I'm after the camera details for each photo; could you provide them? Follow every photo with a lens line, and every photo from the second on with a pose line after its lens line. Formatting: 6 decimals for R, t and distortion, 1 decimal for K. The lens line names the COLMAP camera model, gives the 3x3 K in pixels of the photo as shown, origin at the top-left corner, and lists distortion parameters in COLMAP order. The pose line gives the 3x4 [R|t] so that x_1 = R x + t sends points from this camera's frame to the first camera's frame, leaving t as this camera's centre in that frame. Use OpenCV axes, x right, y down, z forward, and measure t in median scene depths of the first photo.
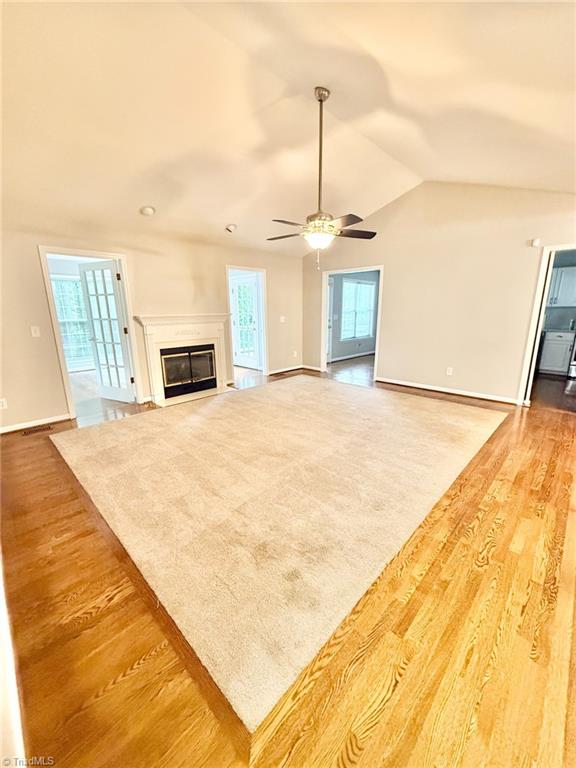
lens RADIAL K [[305.2, 0, 284.0], [0, 305.2, 383.7], [0, 0, 1]] dist [-0.000329, -0.000640]
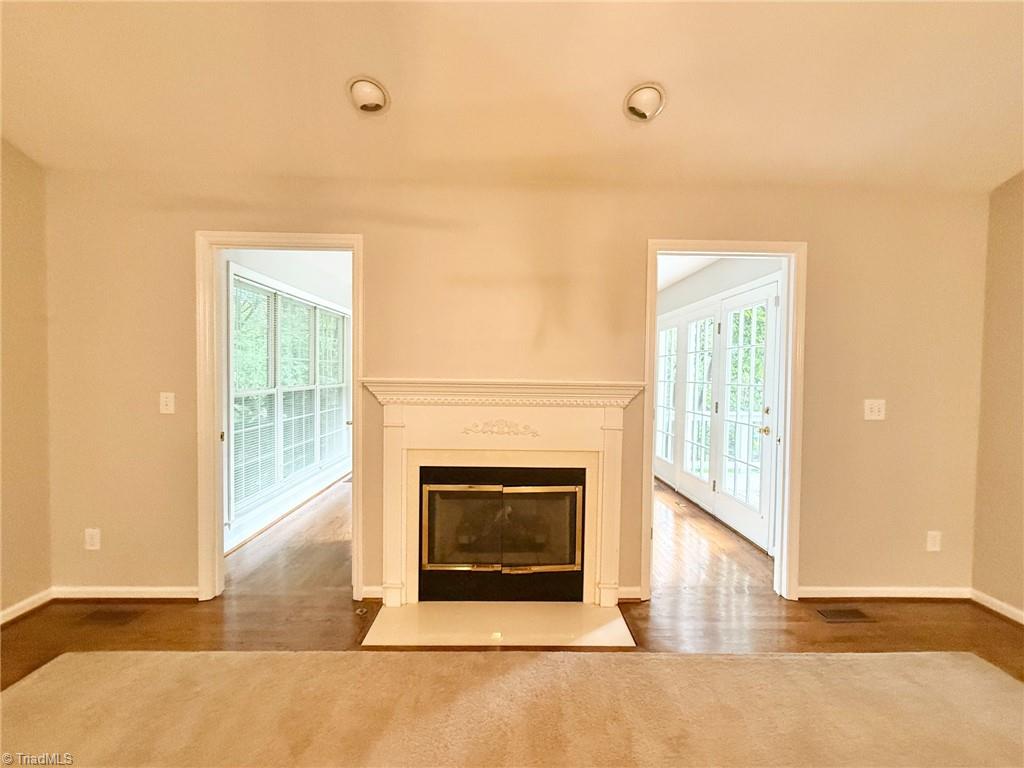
lens RADIAL K [[406.9, 0, 511.1], [0, 406.9, 386.5], [0, 0, 1]] dist [-0.000329, -0.000640]
pose [[0.714830, 0.042707, -0.697993, 0.016358], [-0.187082, 0.973430, -0.132036, -0.120998], [0.673809, 0.224965, 0.703827, 0.514275]]
